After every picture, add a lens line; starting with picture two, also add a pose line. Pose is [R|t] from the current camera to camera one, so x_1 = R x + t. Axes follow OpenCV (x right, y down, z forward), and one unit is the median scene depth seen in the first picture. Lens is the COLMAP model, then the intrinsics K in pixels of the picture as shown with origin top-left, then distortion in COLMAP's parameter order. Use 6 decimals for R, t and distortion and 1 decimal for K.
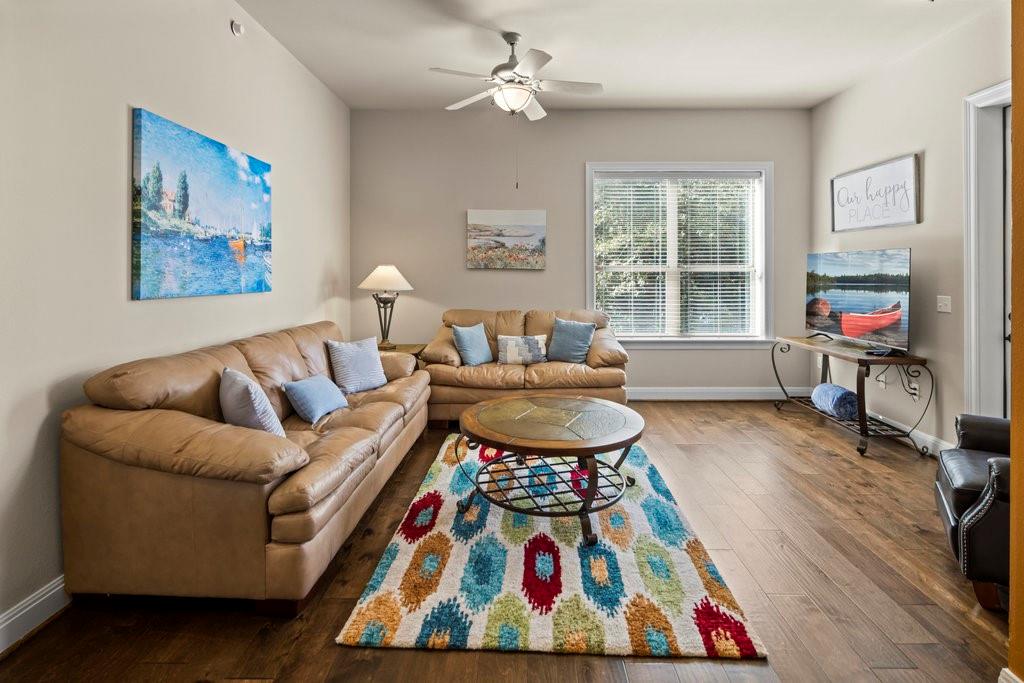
lens RADIAL K [[502.1, 0, 527.8], [0, 502.1, 269.5], [0, 0, 1]] dist [0.002019, -0.003137]
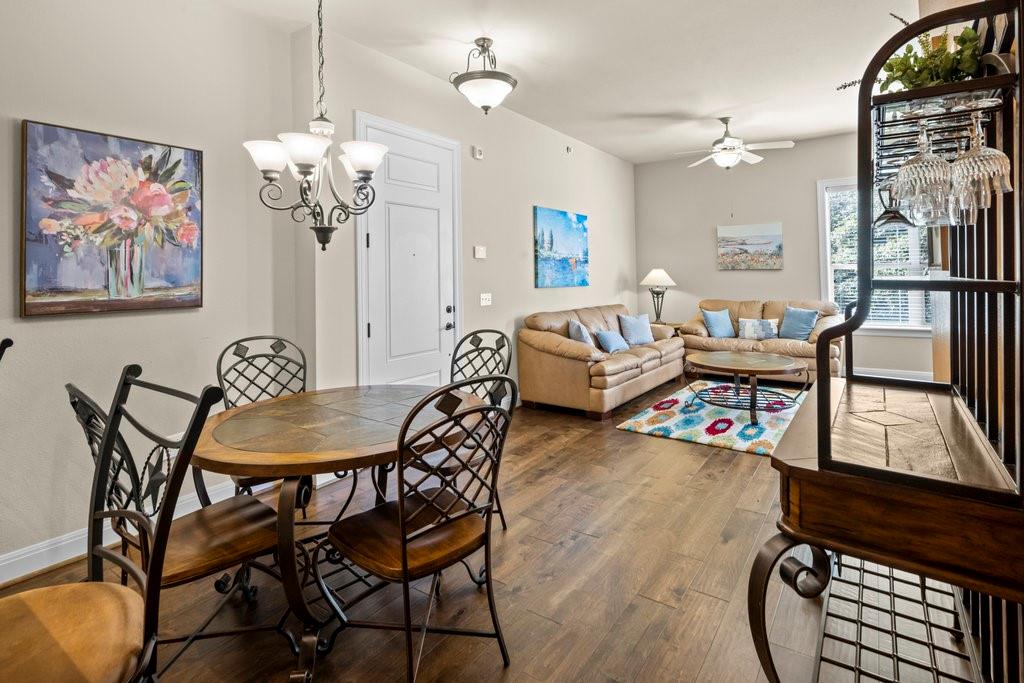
lens RADIAL K [[502.1, 0, 518.8], [0, 502.1, 268.2], [0, 0, 1]] dist [0.002019, -0.003137]
pose [[0.818156, -0.027306, -0.574347, 0.330457], [0.023570, 0.999625, -0.013950, -0.000239], [0.574513, -0.002124, 0.818493, -0.640591]]
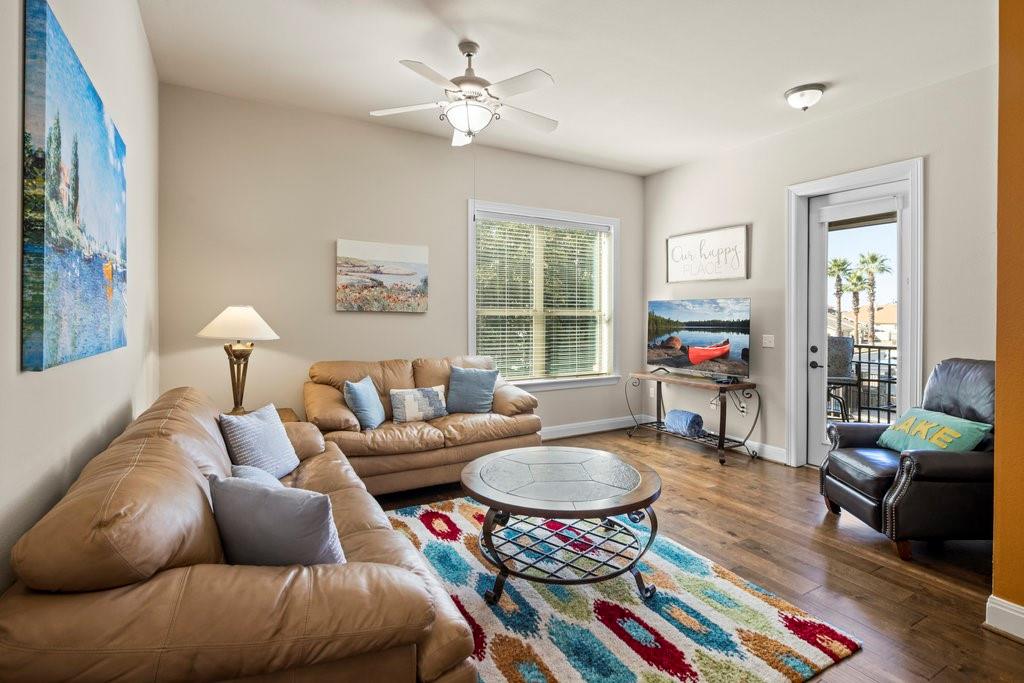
lens RADIAL K [[502.1, 0, 533.0], [0, 502.1, 314.1], [0, 0, 1]] dist [0.002019, -0.003137]
pose [[0.858064, 0.004218, 0.513525, -0.401344], [-0.006242, 0.999978, 0.002216, -0.001229], [-0.513504, -0.005107, 0.858072, 0.197439]]
